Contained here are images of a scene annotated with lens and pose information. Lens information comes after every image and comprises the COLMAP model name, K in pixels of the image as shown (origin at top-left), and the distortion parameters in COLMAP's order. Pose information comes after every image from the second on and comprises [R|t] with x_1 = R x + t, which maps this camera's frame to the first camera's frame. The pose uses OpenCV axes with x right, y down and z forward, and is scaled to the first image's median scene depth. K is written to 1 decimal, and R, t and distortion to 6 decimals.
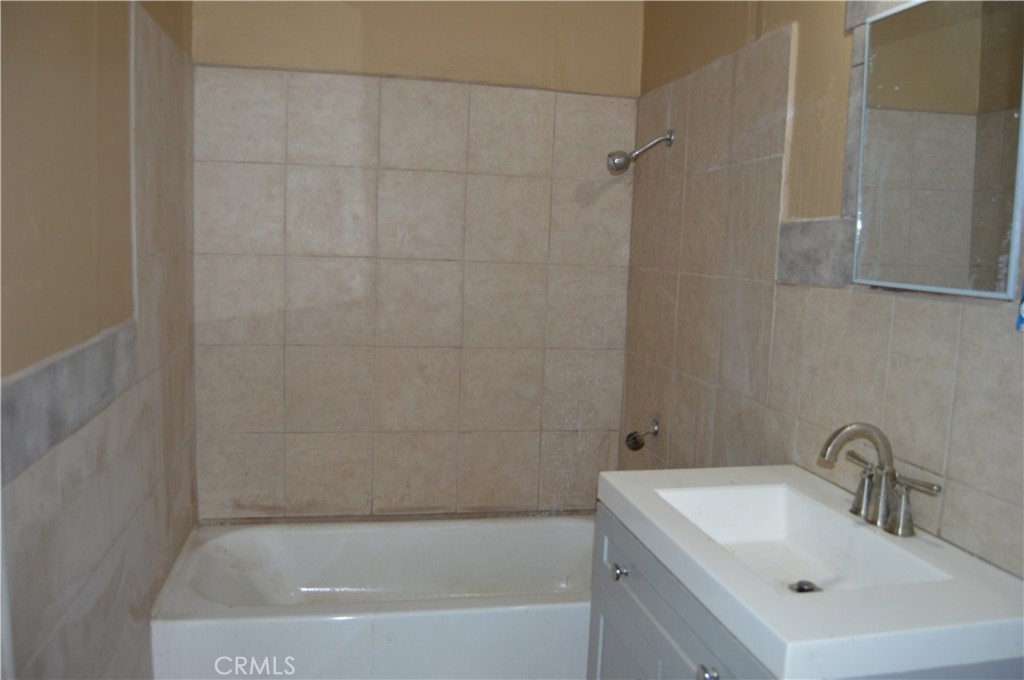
lens RADIAL K [[822.6, 0, 512.0], [0, 822.6, 340.0], [0, 0, 1]] dist [-0.080935, 0.014705]
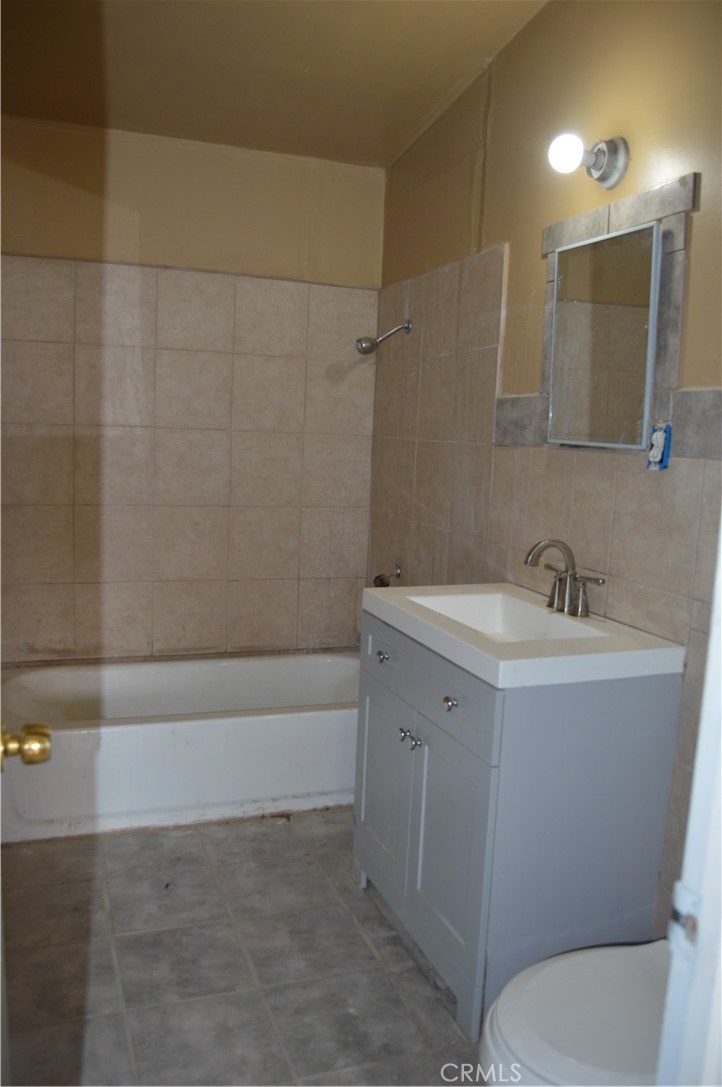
lens RADIAL K [[873.2, 0, 369.9], [0, 873.2, 539.7], [0, 0, 1]] dist [-0.080935, 0.014705]
pose [[0.986845, -0.017334, 0.160738, -0.068676], [0.014199, 0.999686, 0.020631, 0.035819], [-0.161045, -0.018077, 0.986782, -0.242105]]
